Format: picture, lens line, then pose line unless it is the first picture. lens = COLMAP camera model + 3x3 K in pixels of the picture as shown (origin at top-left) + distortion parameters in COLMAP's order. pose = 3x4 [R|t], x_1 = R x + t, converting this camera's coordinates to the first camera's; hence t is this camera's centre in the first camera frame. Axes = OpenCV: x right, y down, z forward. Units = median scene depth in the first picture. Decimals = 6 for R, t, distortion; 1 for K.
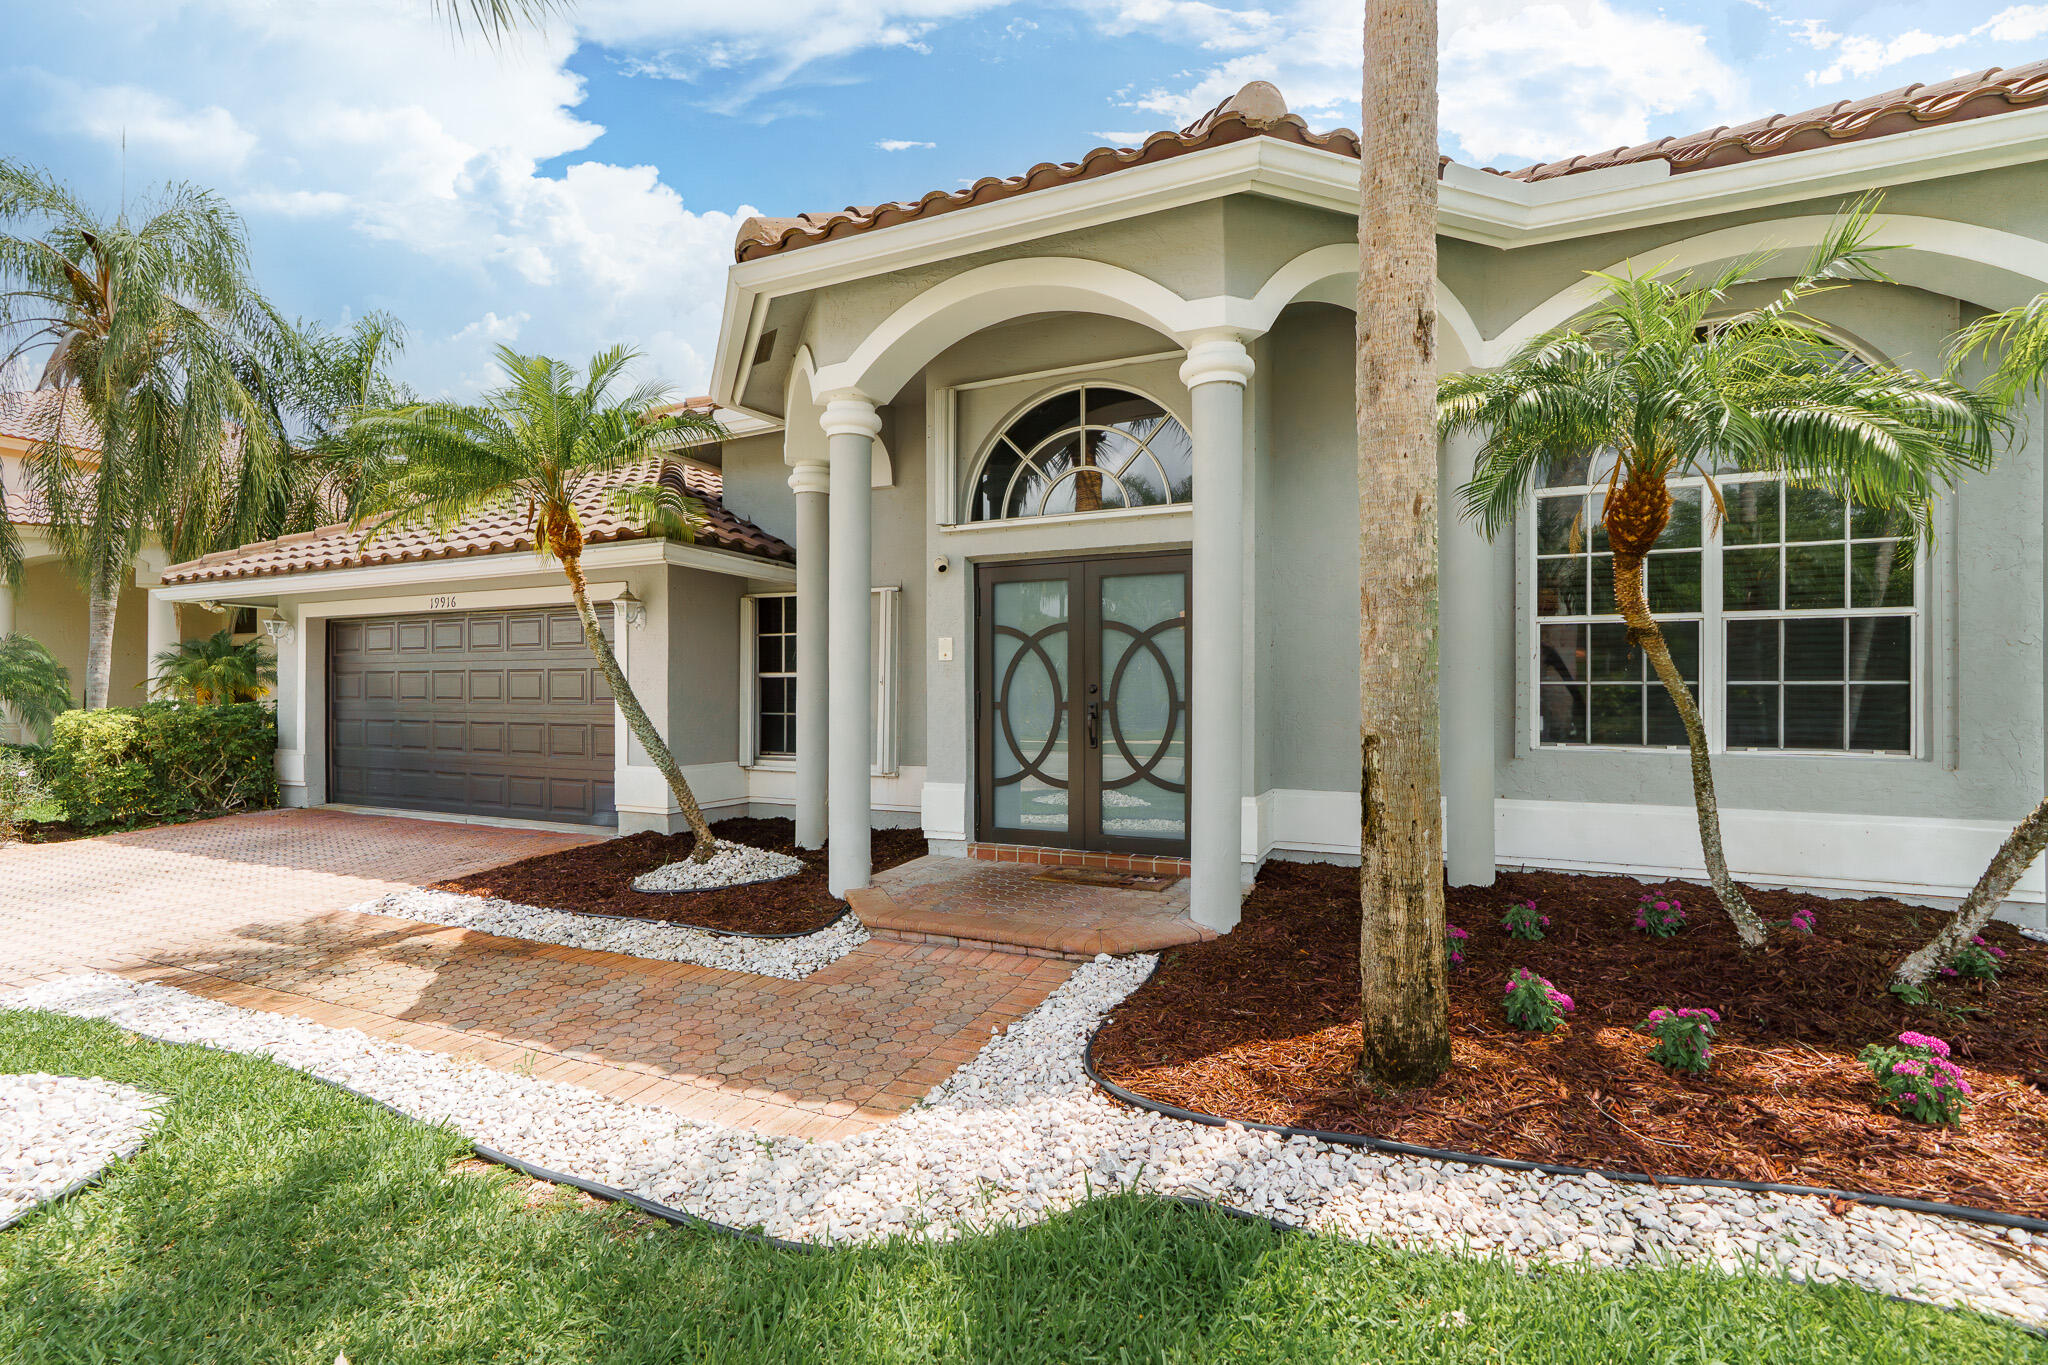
lens RADIAL K [[972.9, 0, 1020.0], [0, 972.9, 684.9], [0, 0, 1]] dist [0.001164, 0.001335]
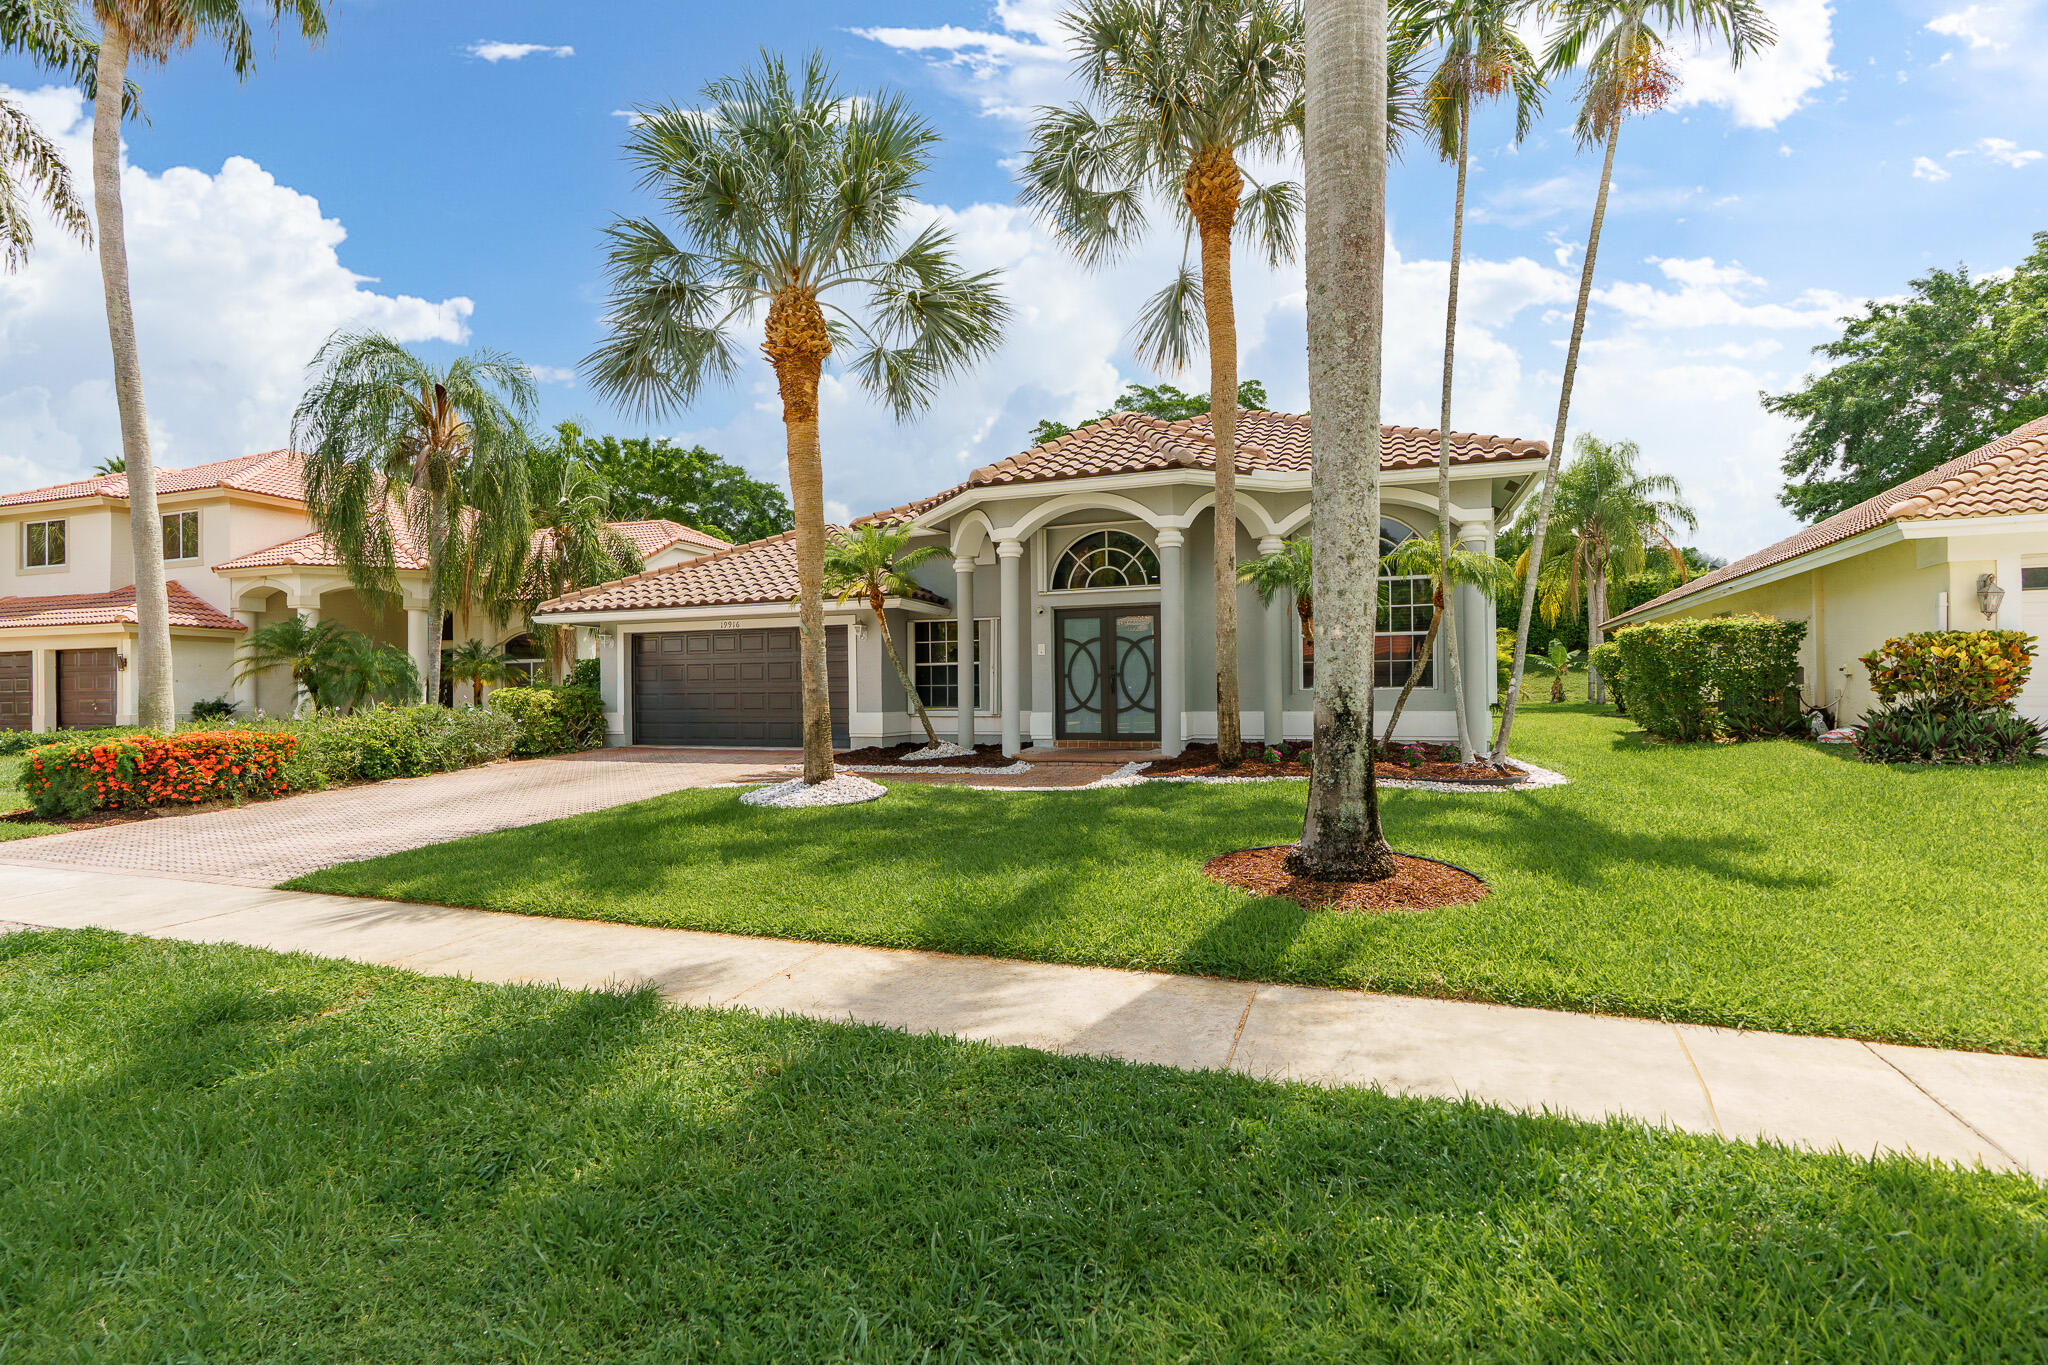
lens RADIAL K [[972.9, 0, 1027.2], [0, 972.9, 678.6], [0, 0, 1]] dist [0.001164, 0.001335]
pose [[0.996434, -0.008950, 0.083901, -0.297682], [0.009490, 0.999937, -0.006045, 0.040827], [-0.083841, 0.006820, 0.996456, -1.160411]]
